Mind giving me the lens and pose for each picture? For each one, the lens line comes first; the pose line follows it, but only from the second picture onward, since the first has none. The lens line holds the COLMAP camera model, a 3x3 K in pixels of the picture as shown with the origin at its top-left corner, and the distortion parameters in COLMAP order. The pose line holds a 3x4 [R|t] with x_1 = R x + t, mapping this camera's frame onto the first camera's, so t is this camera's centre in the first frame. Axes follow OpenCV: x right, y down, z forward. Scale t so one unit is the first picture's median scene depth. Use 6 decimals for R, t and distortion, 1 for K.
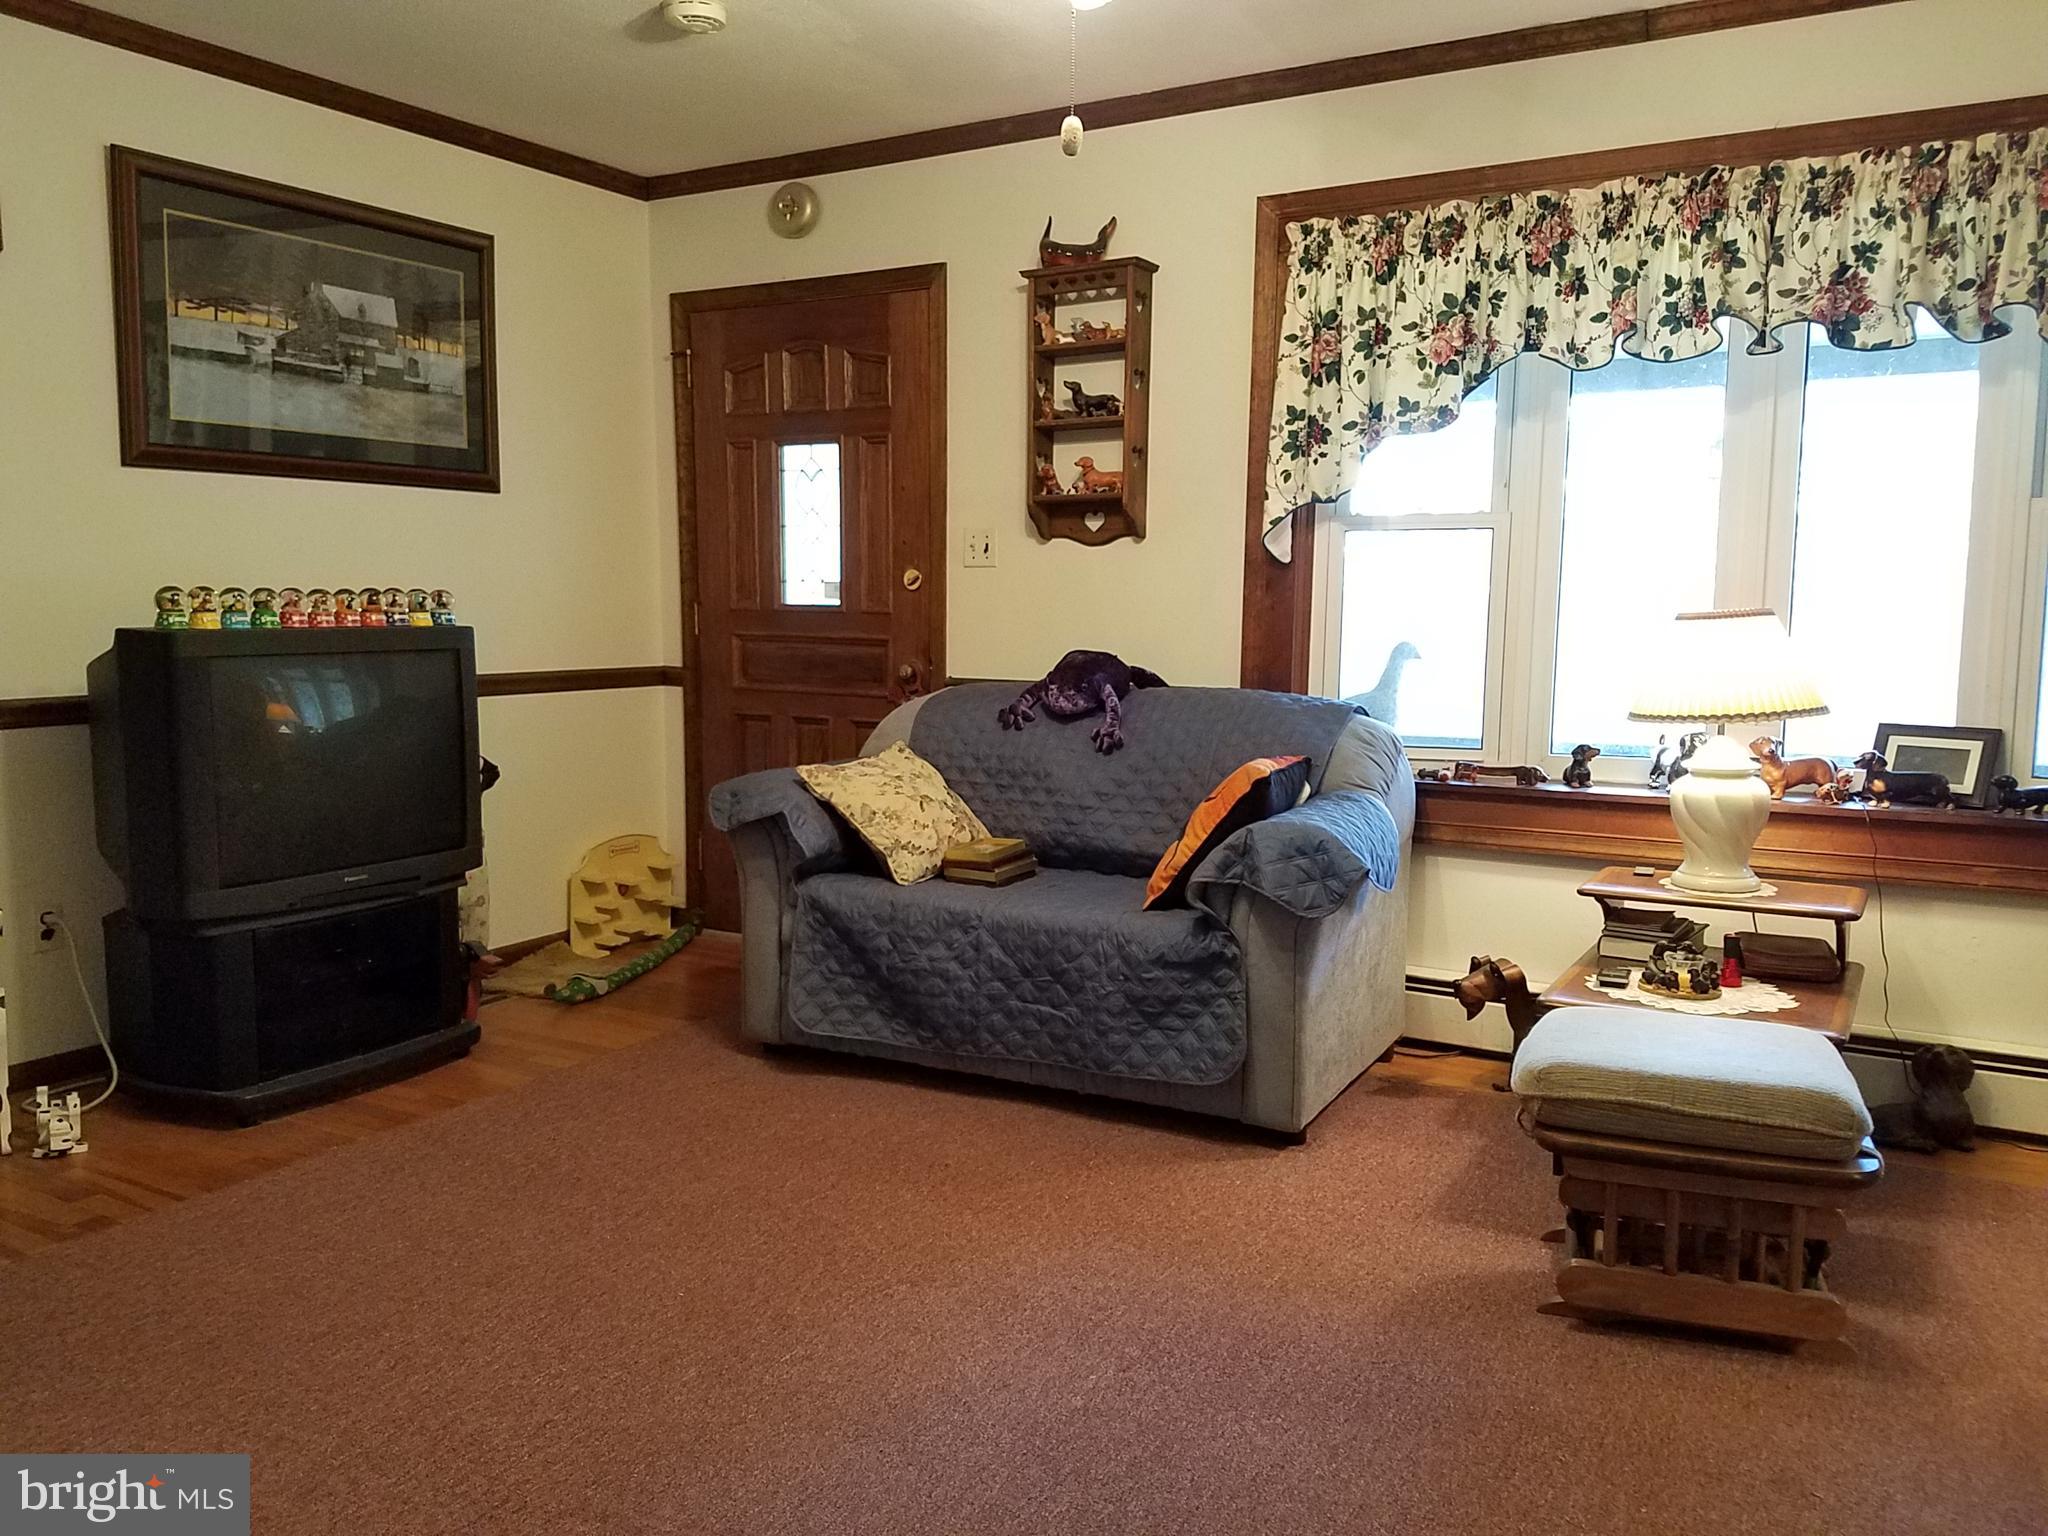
lens RADIAL K [[1543.7, 0, 1024.0], [0, 1543.7, 768.0], [0, 0, 1]] dist [-0.002688, -0.005631]
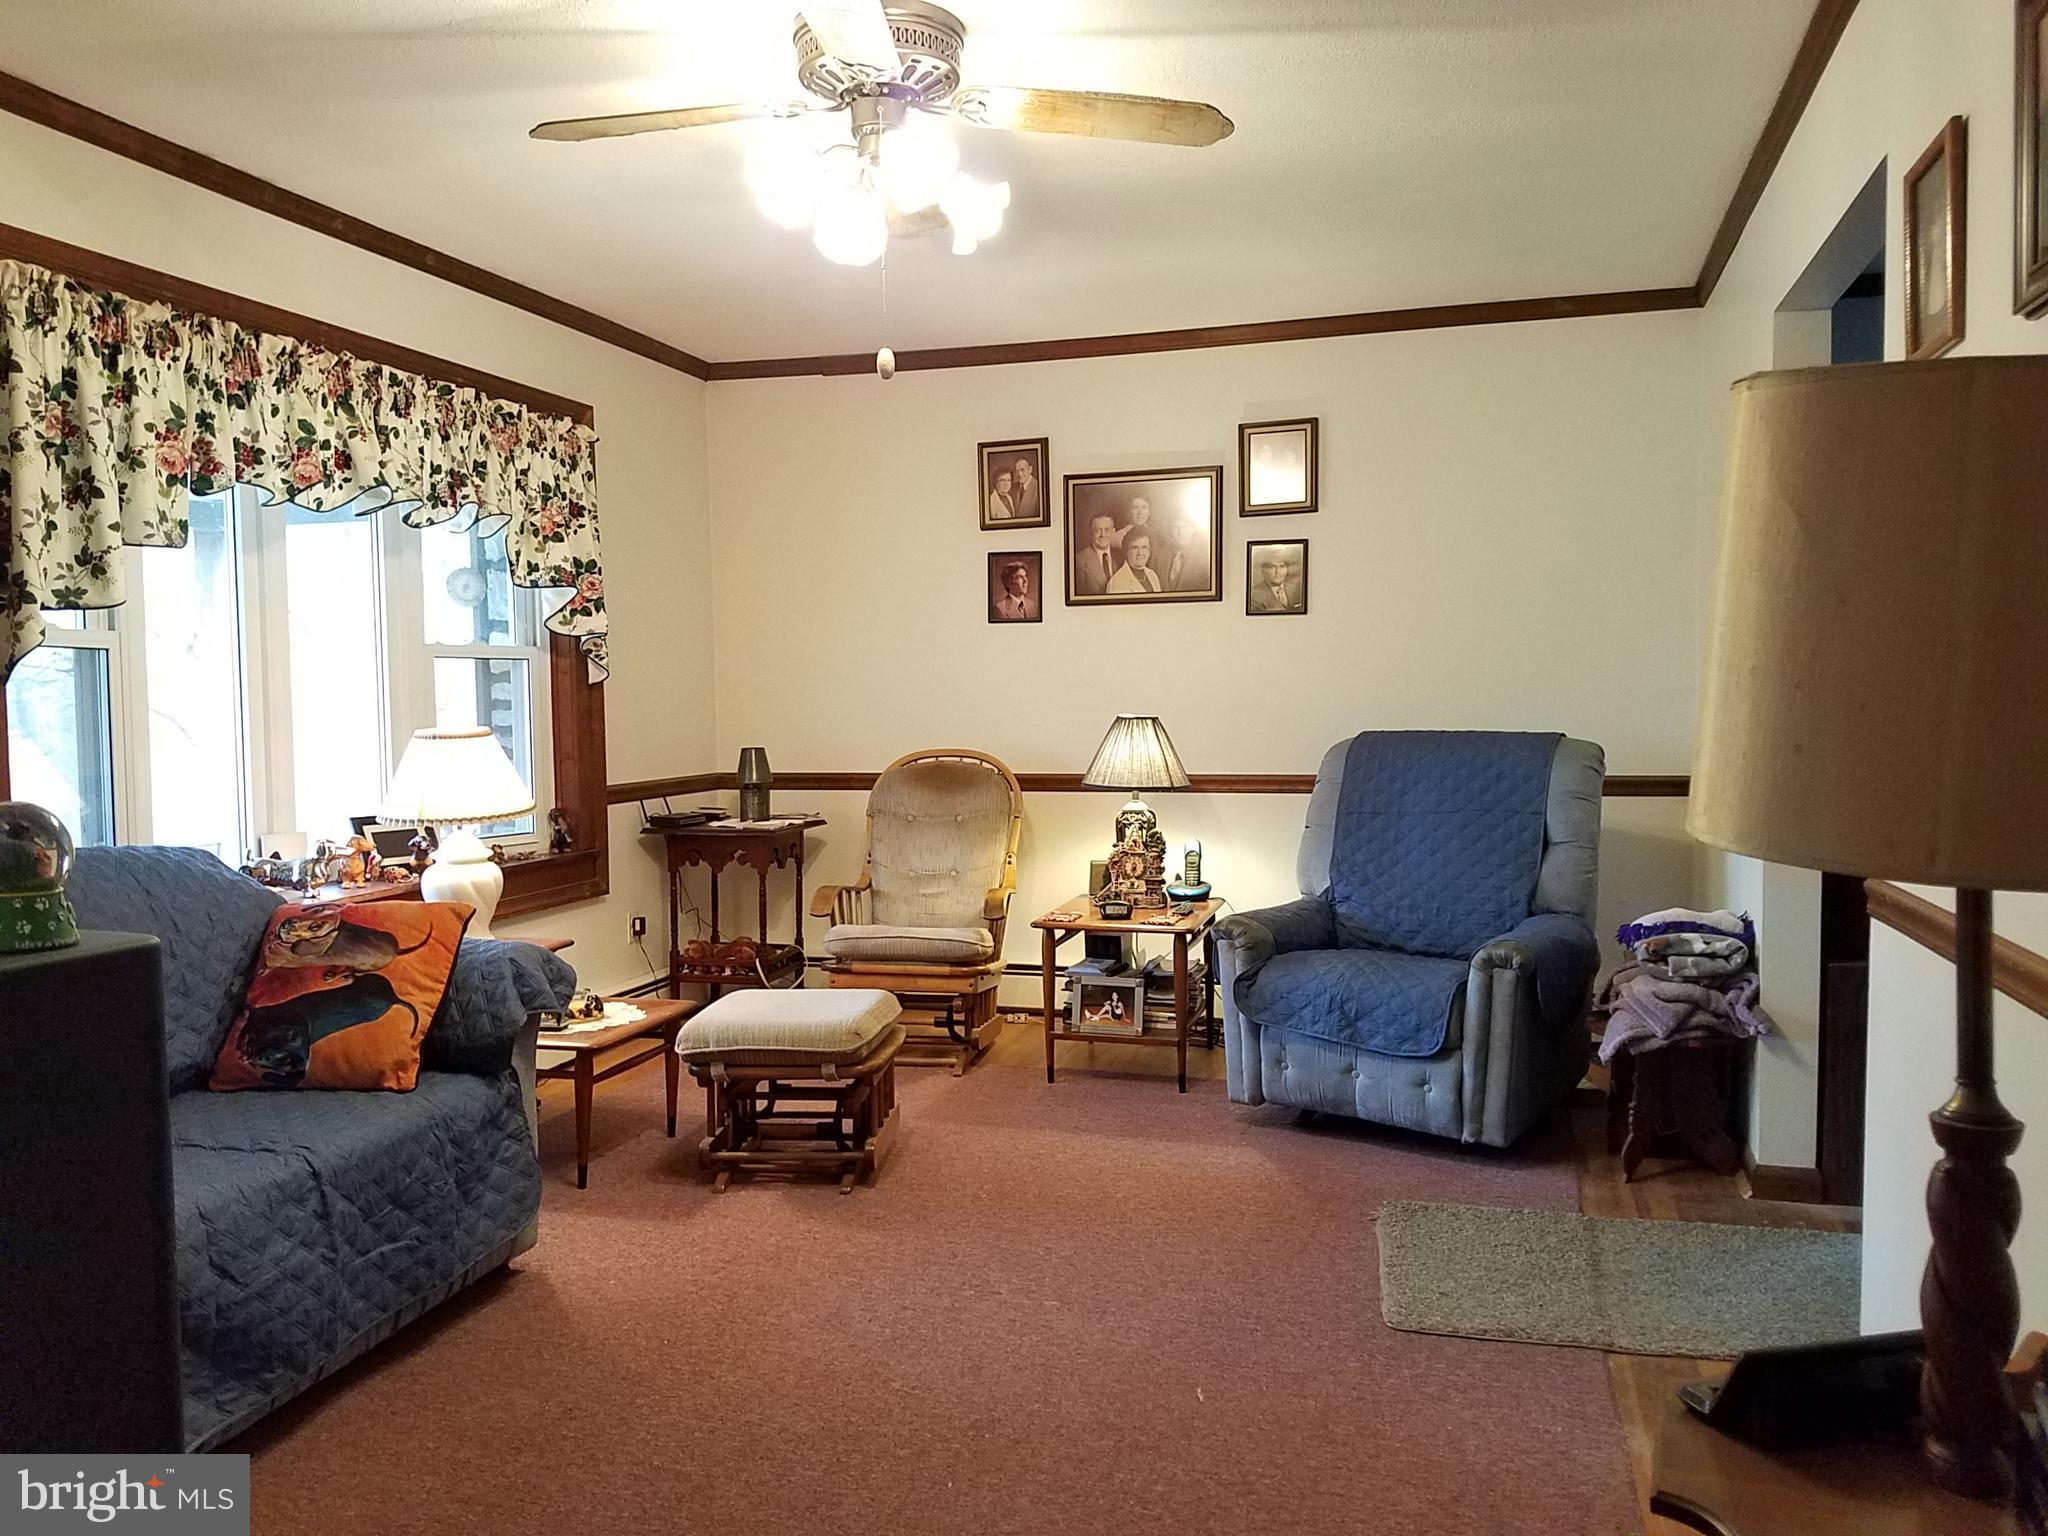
lens RADIAL K [[1543.7, 0, 1024.0], [0, 1543.7, 768.0], [0, 0, 1]] dist [-0.002688, -0.005631]
pose [[-0.247042, -0.055494, 0.967414, -0.745488], [0.116286, 0.989446, 0.086453, -0.109704], [-0.962002, 0.133854, -0.237982, 0.748508]]
